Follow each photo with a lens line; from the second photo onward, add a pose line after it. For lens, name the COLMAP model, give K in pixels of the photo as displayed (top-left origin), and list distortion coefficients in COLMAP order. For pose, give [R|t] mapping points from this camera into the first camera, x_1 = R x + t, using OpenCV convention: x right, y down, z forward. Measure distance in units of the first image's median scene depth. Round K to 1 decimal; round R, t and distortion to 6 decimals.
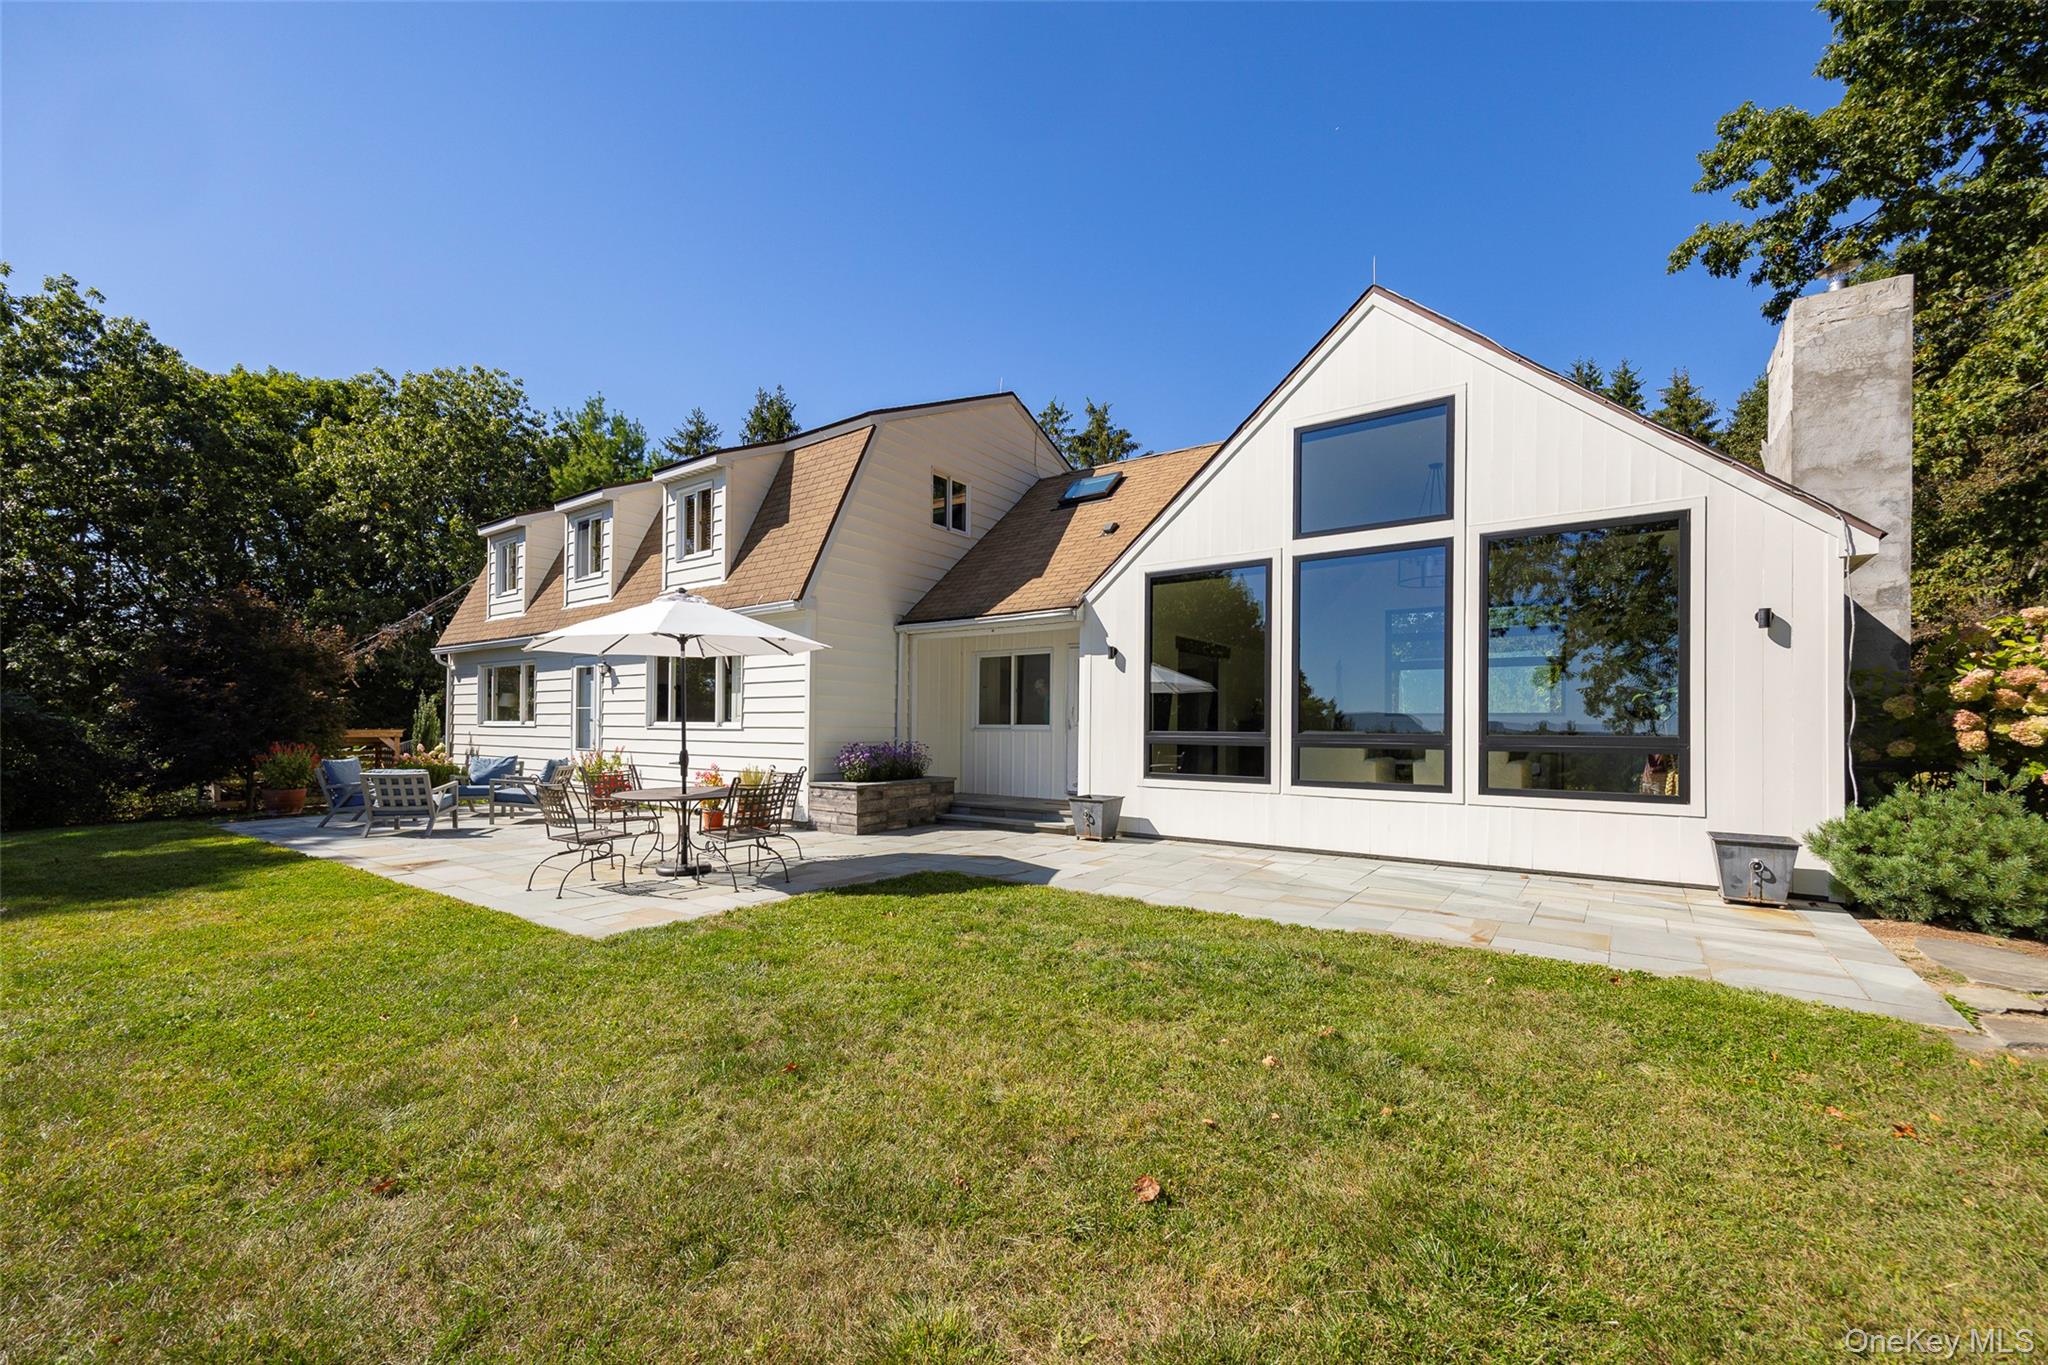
lens RADIAL K [[847.2, 0, 1023.0], [0, 847.2, 672.6], [0, 0, 1]] dist [0.003705, -0.000344]
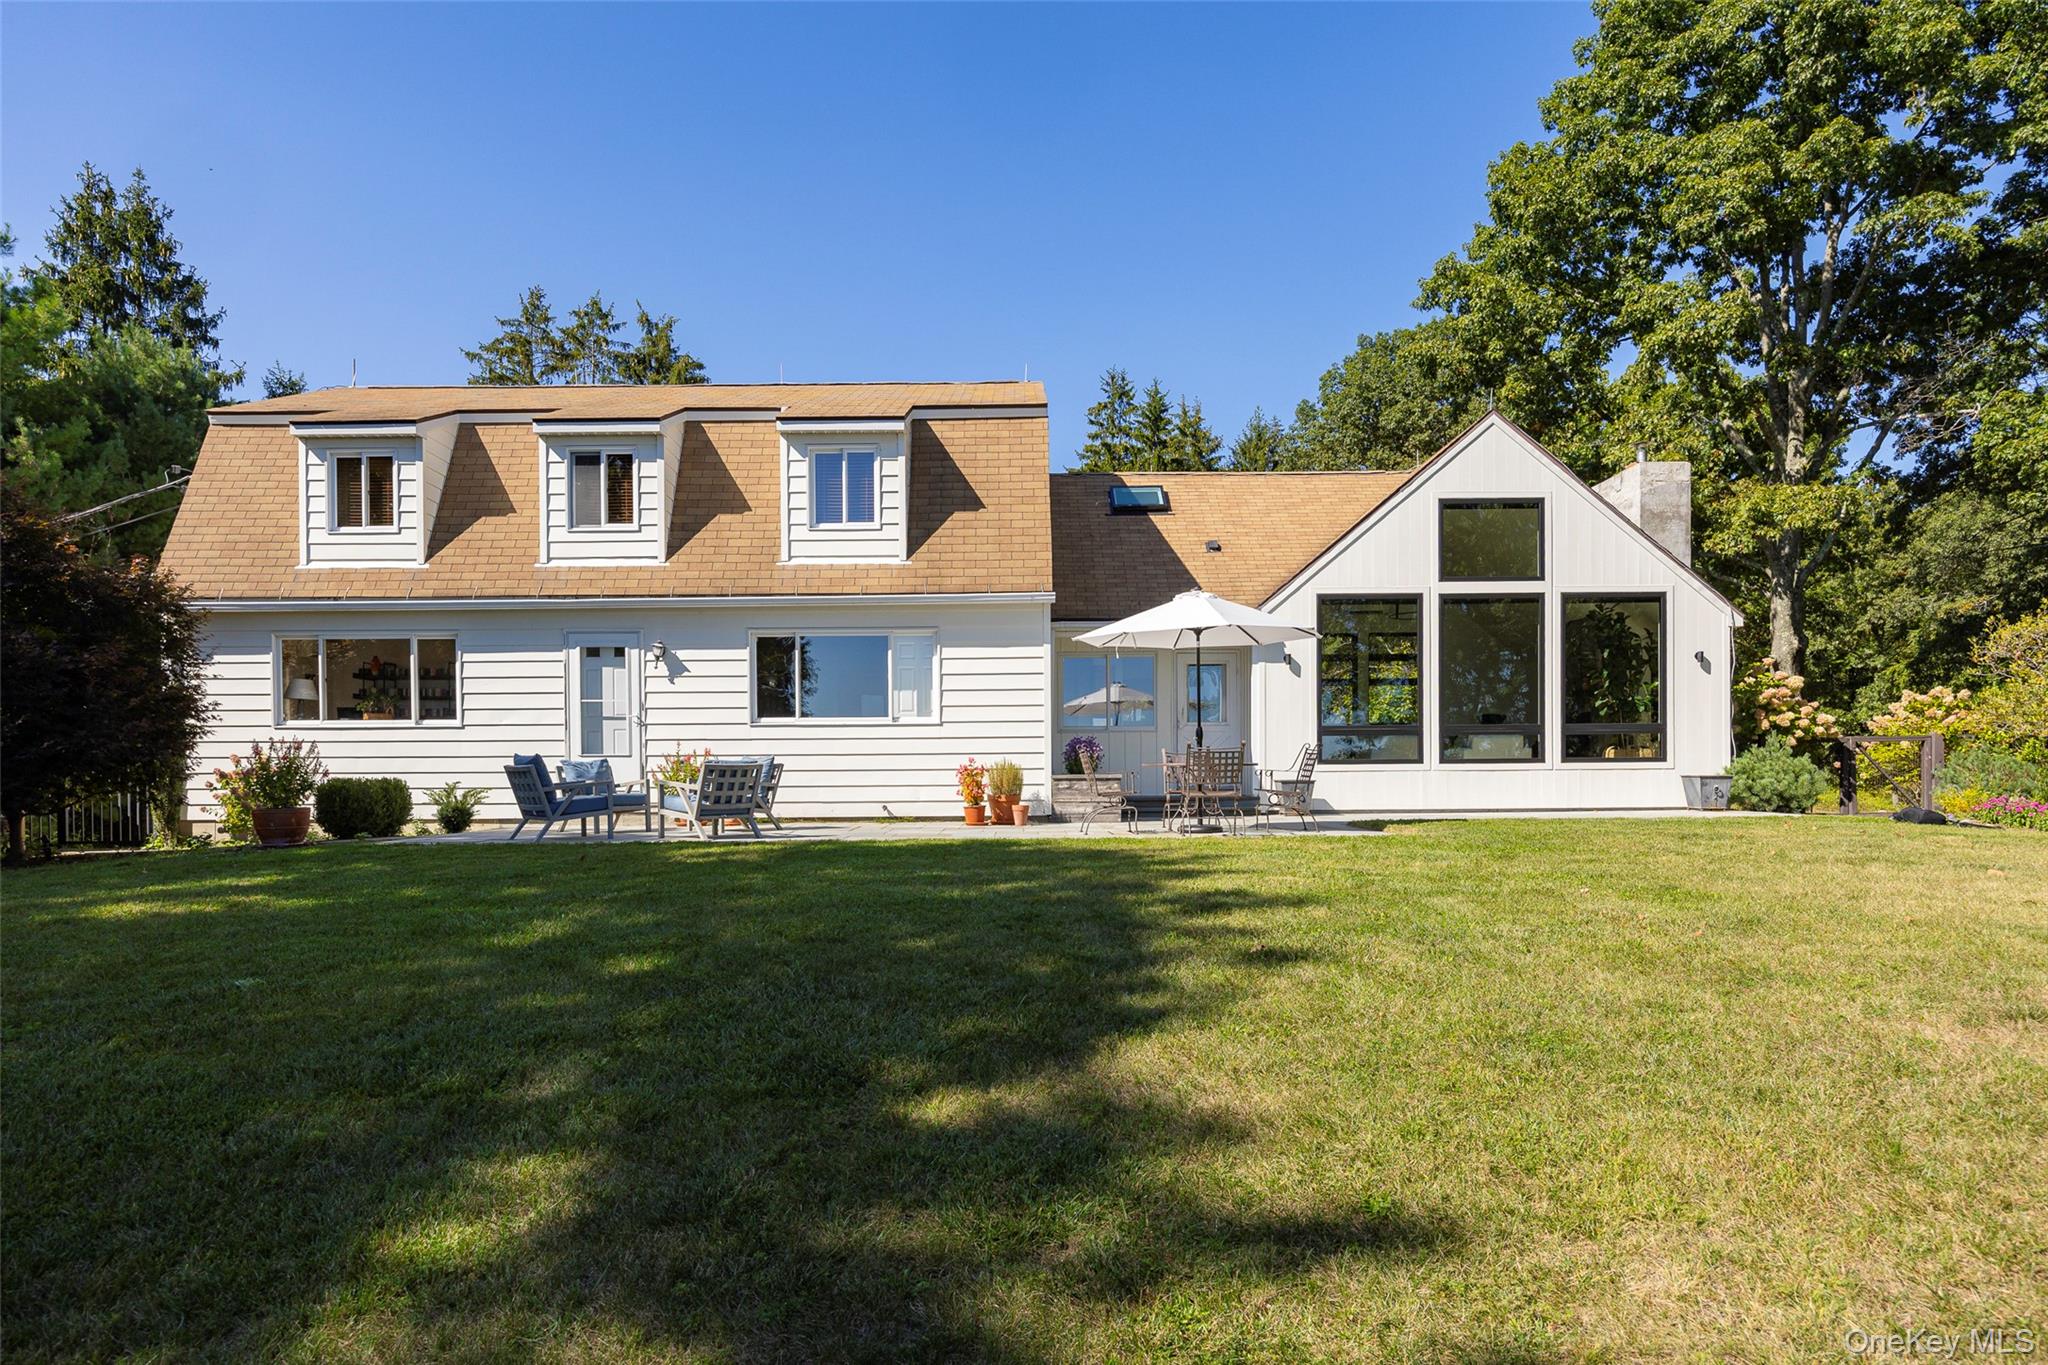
lens RADIAL K [[1243.1, 0, 1020.4], [0, 1243.1, 696.3], [0, 0, 1]] dist [-0.004428, -0.001080]
pose [[0.795717, 0.027131, 0.605061, -1.396514], [-0.025198, 0.999614, -0.011685, 0.064771], [-0.605144, -0.005948, 0.796094, -0.172560]]
